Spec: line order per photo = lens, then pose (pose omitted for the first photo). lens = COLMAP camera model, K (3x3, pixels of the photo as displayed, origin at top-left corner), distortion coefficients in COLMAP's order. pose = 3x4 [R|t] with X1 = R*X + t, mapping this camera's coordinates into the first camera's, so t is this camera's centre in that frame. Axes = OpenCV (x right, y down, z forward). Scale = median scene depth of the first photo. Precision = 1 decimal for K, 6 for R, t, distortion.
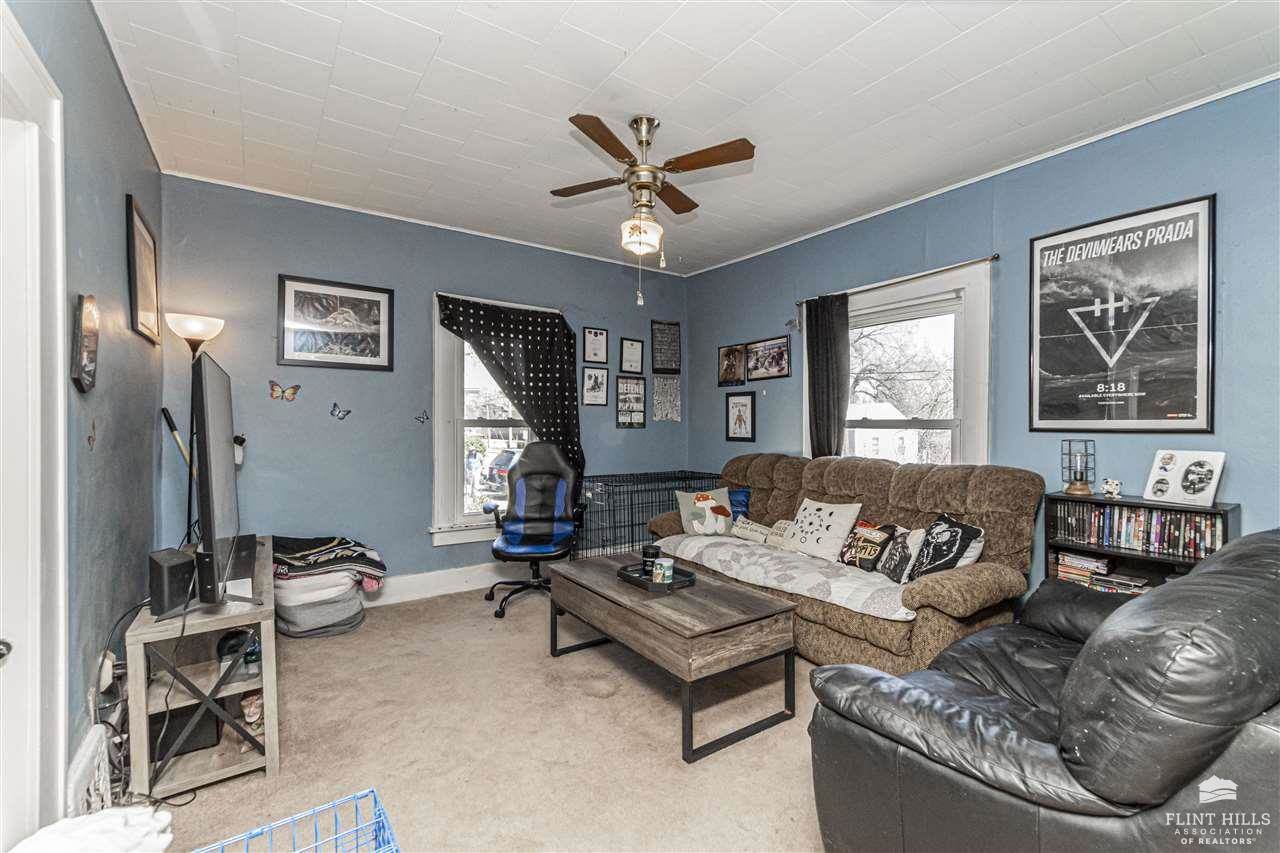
lens RADIAL K [[568.3, 0, 636.9], [0, 568.3, 418.5], [0, 0, 1]] dist [0.000660, 0.000106]
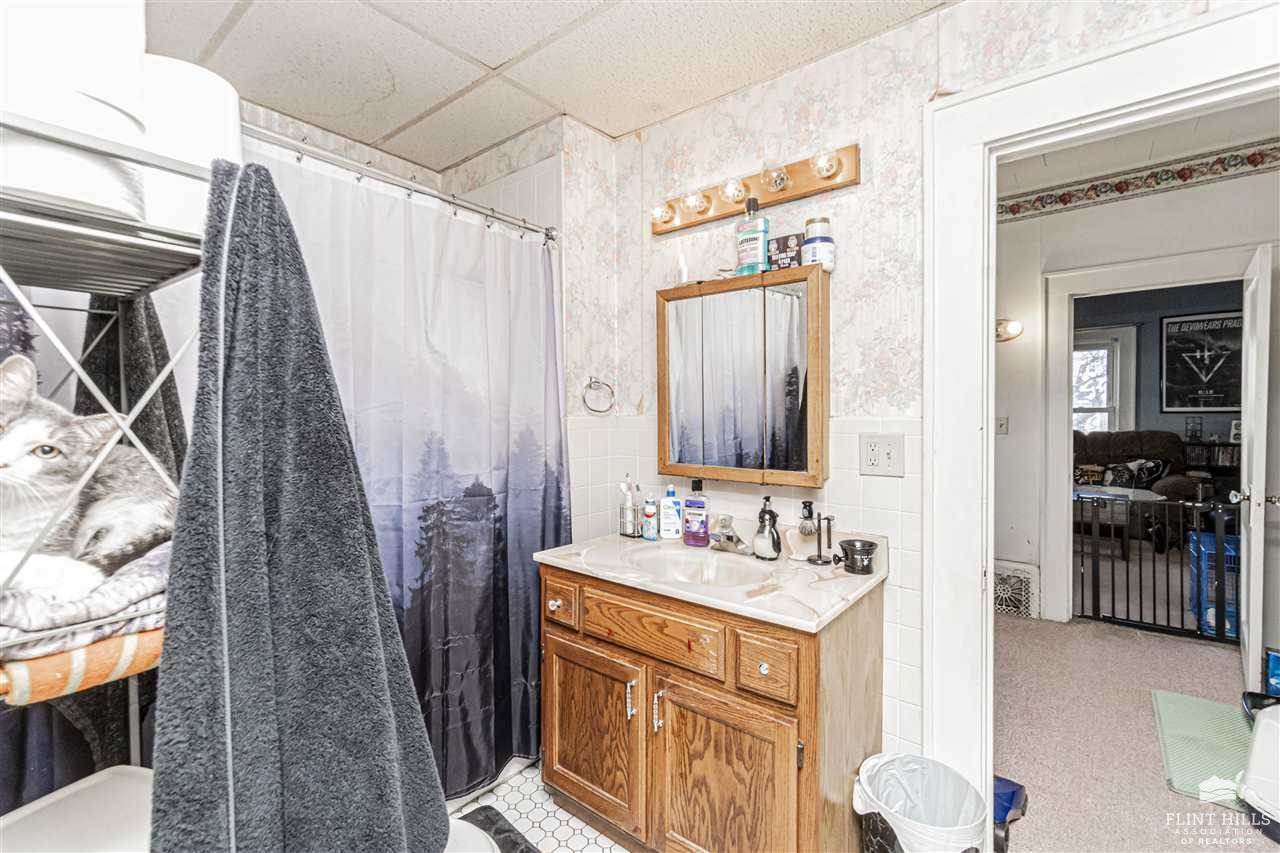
lens RADIAL K [[565.9, 0, 642.9], [0, 565.9, 407.6], [0, 0, 1]] dist [0.000083, 0.000411]
pose [[0.960299, -0.003192, 0.278955, -1.765911], [0.003274, 0.999995, 0.000171, -0.003480], [-0.278954, 0.000749, 0.960304, -0.445924]]
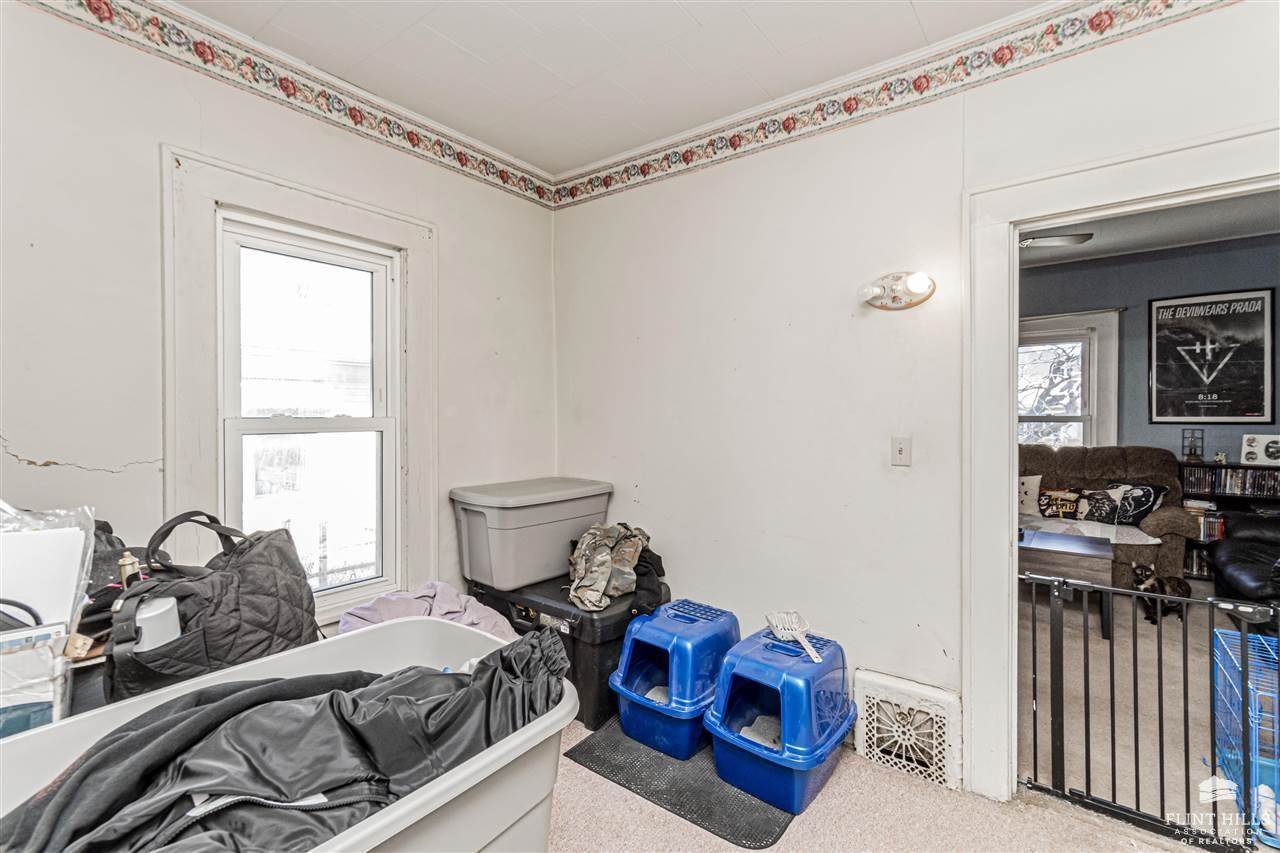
lens RADIAL K [[565.9, 0, 642.9], [0, 565.9, 407.6], [0, 0, 1]] dist [0.000083, 0.000411]
pose [[0.953507, 0.001506, 0.301367, -1.191802], [0.000209, 0.999984, -0.005657, -0.014475], [-0.301371, 0.005457, 0.953491, -0.062518]]
